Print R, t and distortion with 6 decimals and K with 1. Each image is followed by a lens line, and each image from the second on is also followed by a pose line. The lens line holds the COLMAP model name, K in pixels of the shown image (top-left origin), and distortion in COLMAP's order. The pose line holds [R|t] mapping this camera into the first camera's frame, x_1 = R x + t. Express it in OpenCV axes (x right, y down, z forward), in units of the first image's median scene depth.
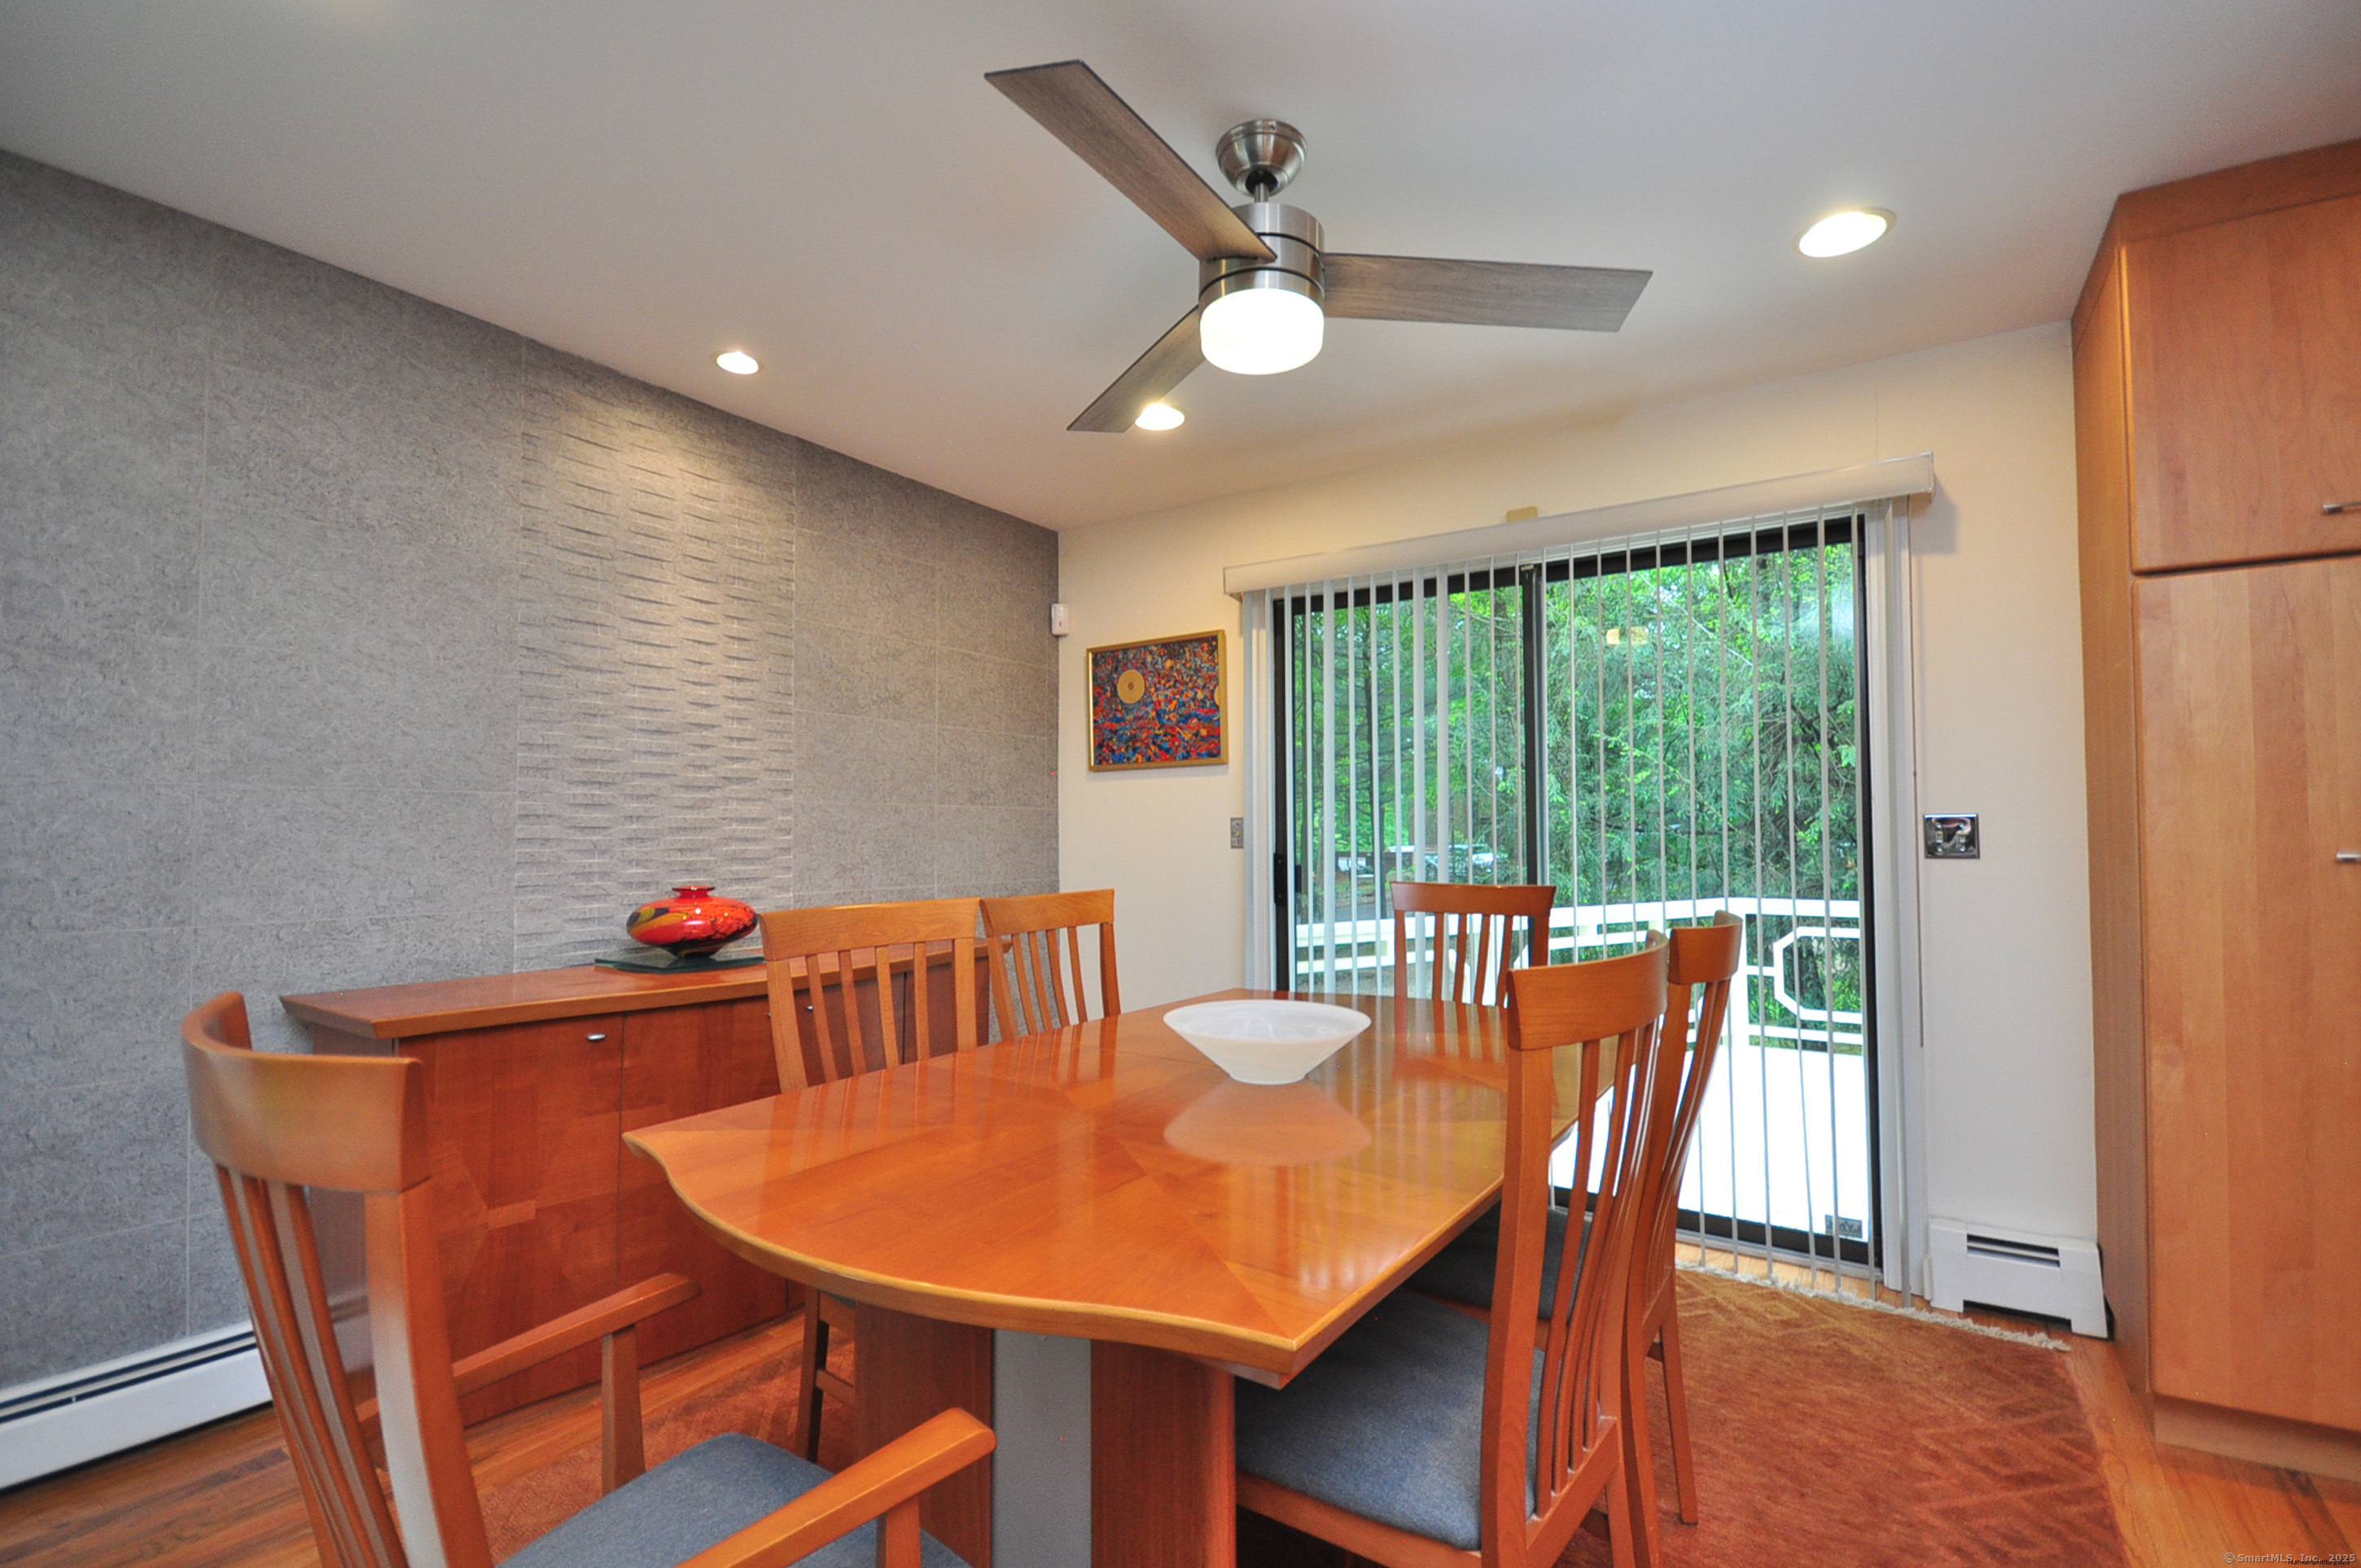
lens RADIAL K [[1042.0, 0, 1197.9], [0, 1042.0, 813.7], [0, 0, 1]] dist [0.009652, -0.009165]
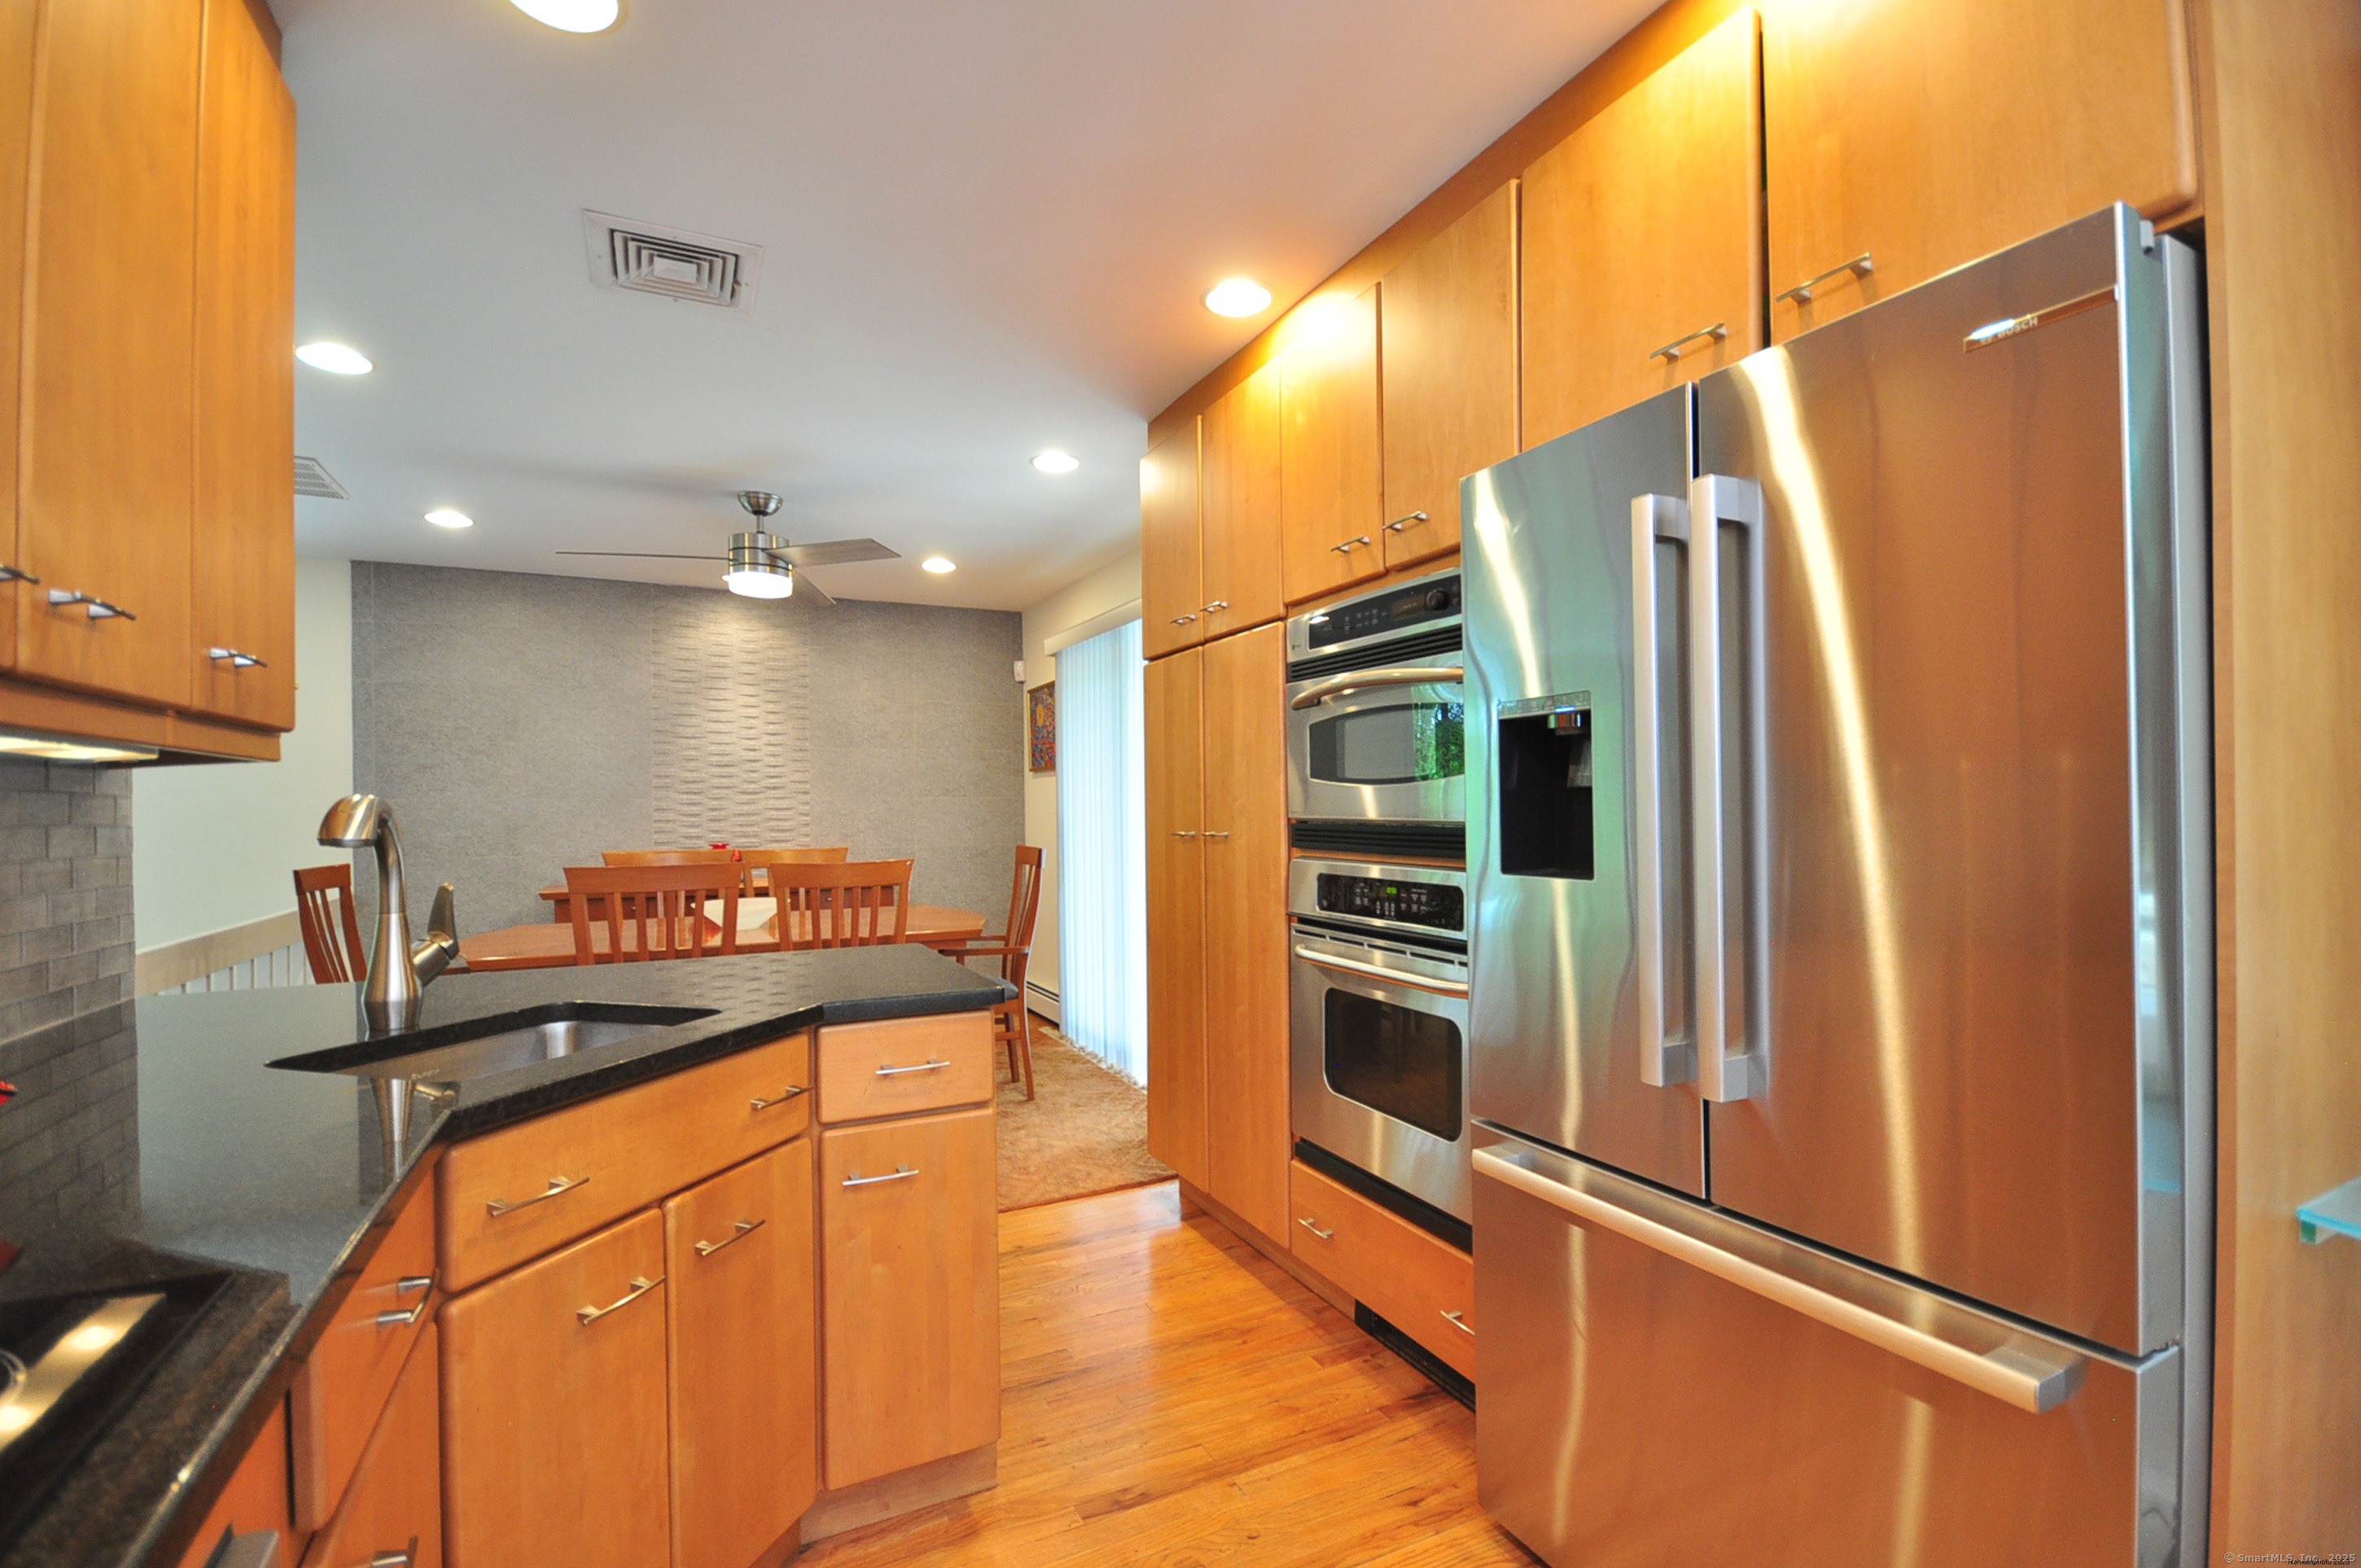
lens RADIAL K [[1041.9, 0, 1187.9], [0, 1041.9, 810.6], [0, 0, 1]] dist [0.003420, -0.003452]
pose [[0.865876, -0.007070, -0.500209, 1.144877], [0.019091, 0.999639, 0.018919, -0.013005], [0.499895, -0.025931, 0.865698, -0.253885]]
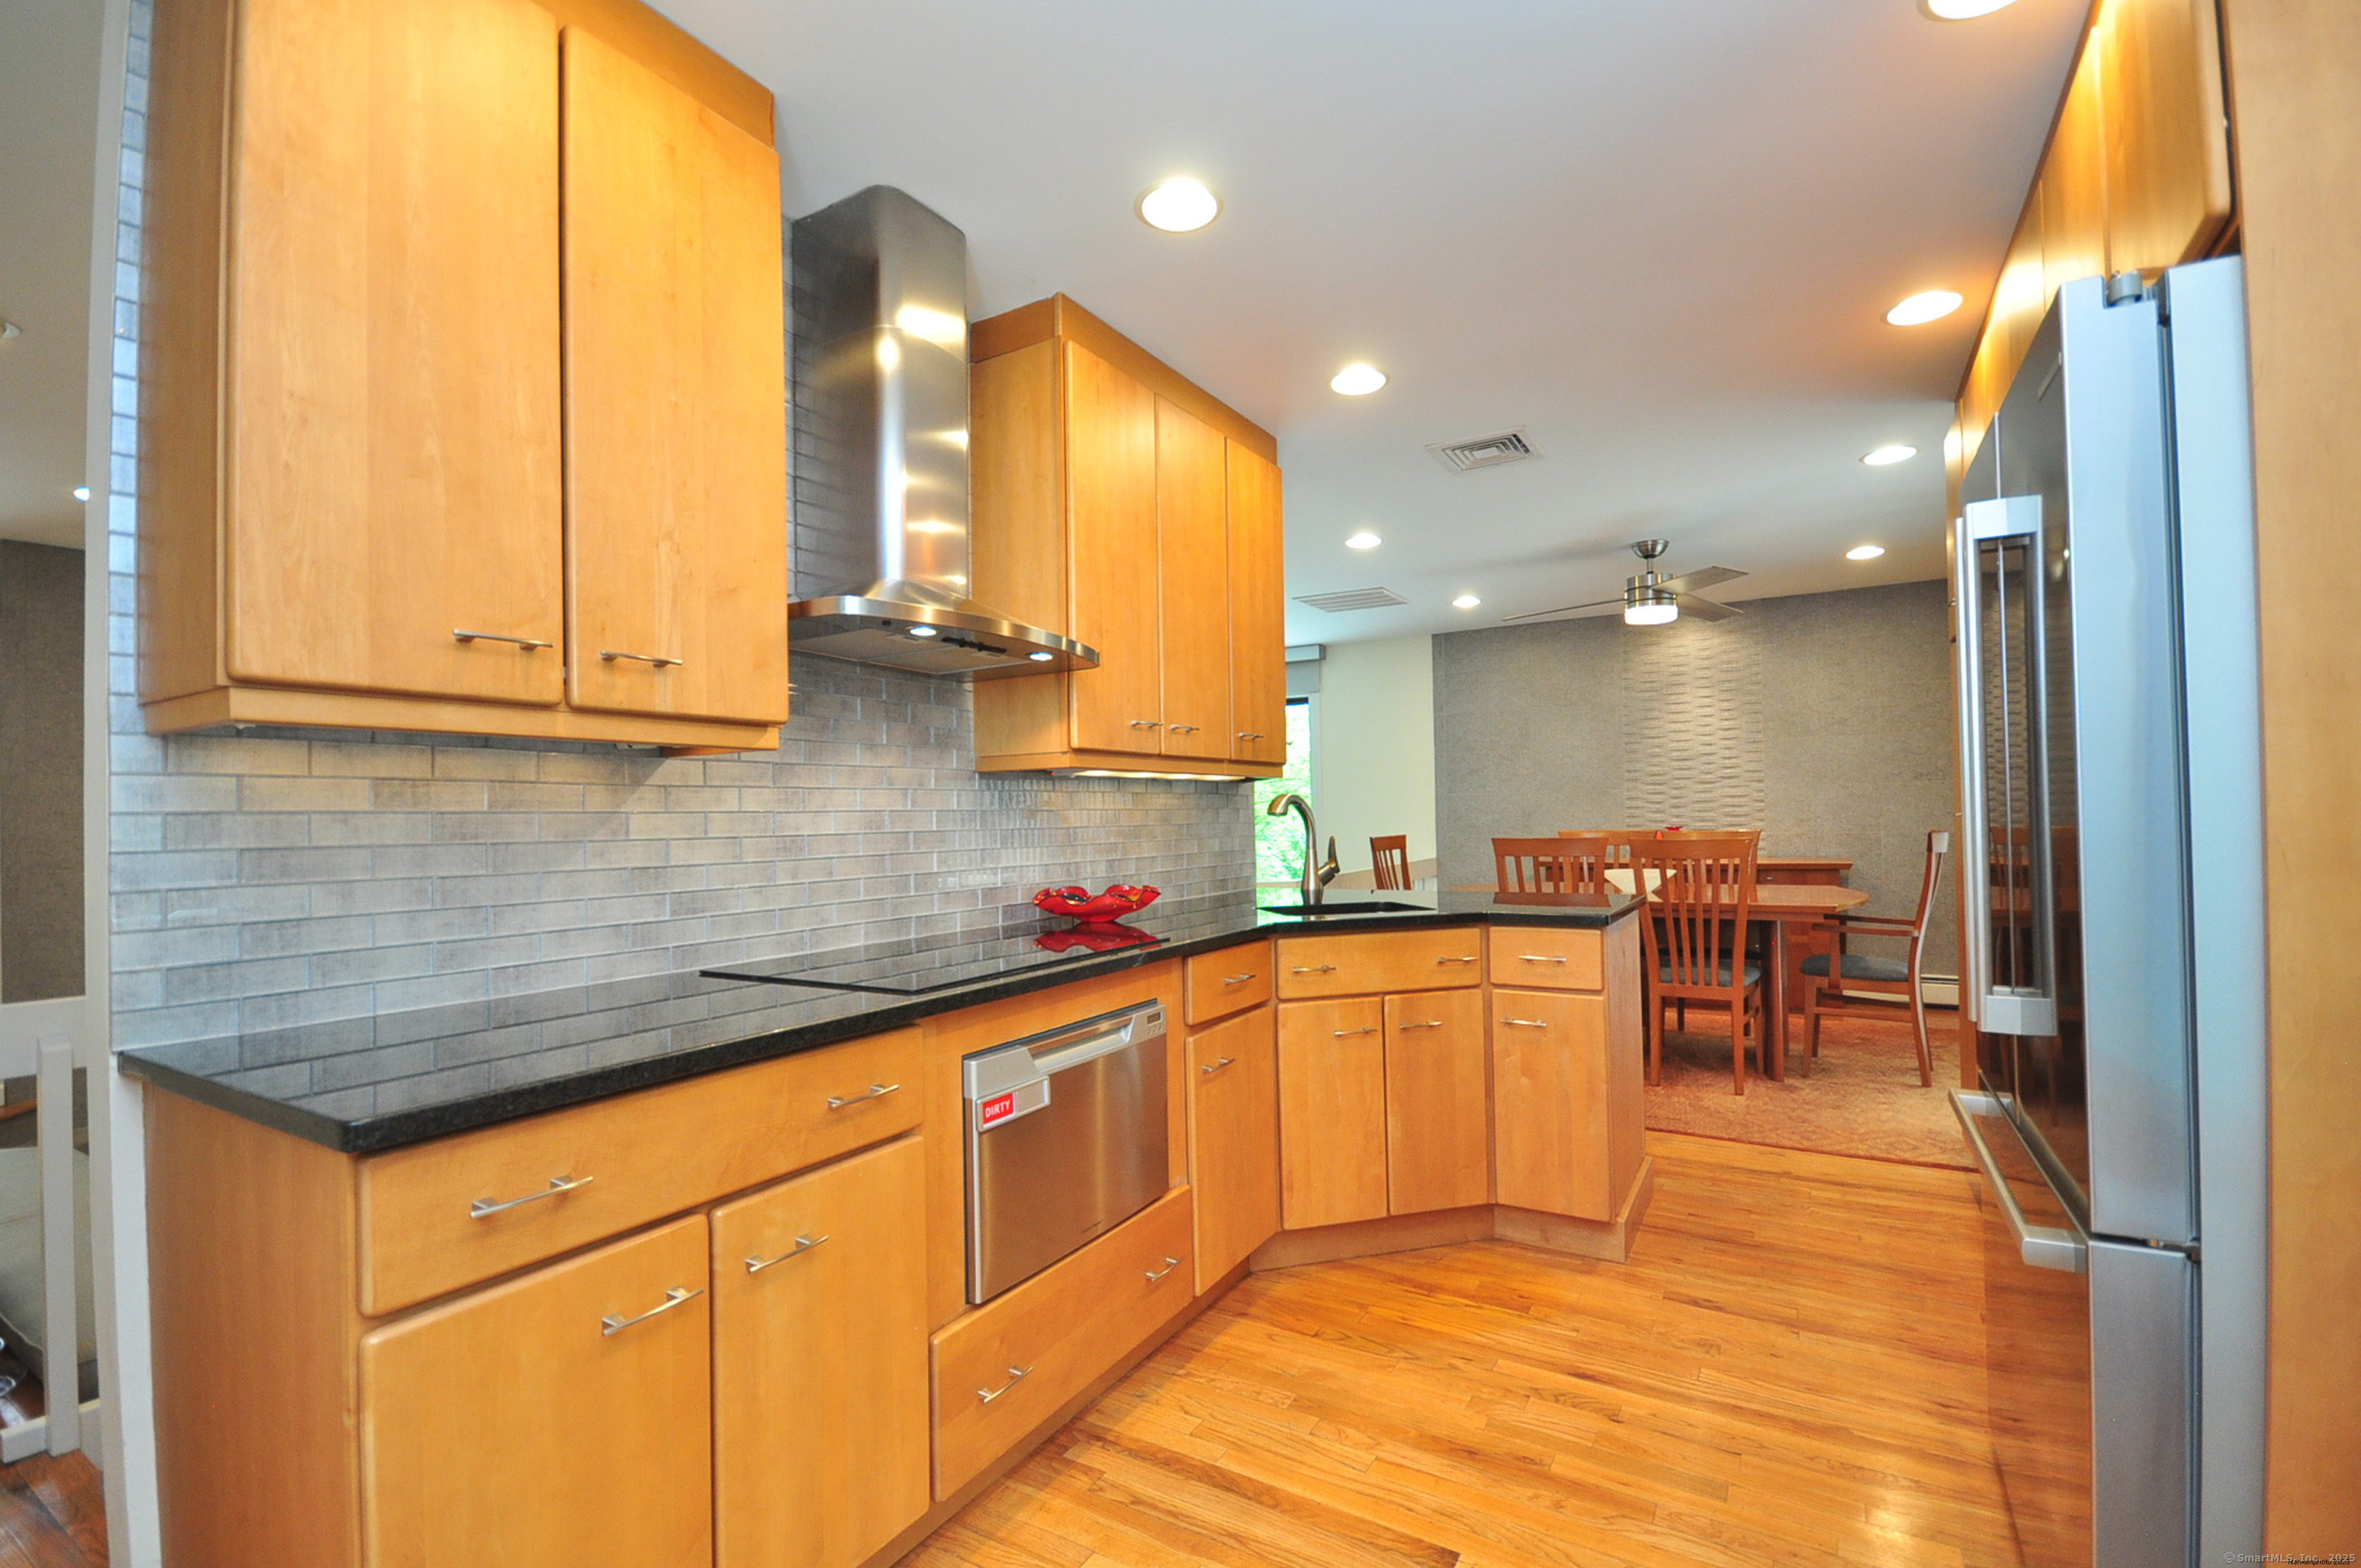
lens RADIAL K [[1041.9, 0, 1184.8], [0, 1041.9, 807.6], [0, 0, 1]] dist [0.003420, -0.003452]
pose [[0.041838, -0.007436, -0.999097, 1.609324], [0.038633, 0.999237, -0.005819, -0.001718], [0.998377, -0.038355, 0.042093, -0.182847]]
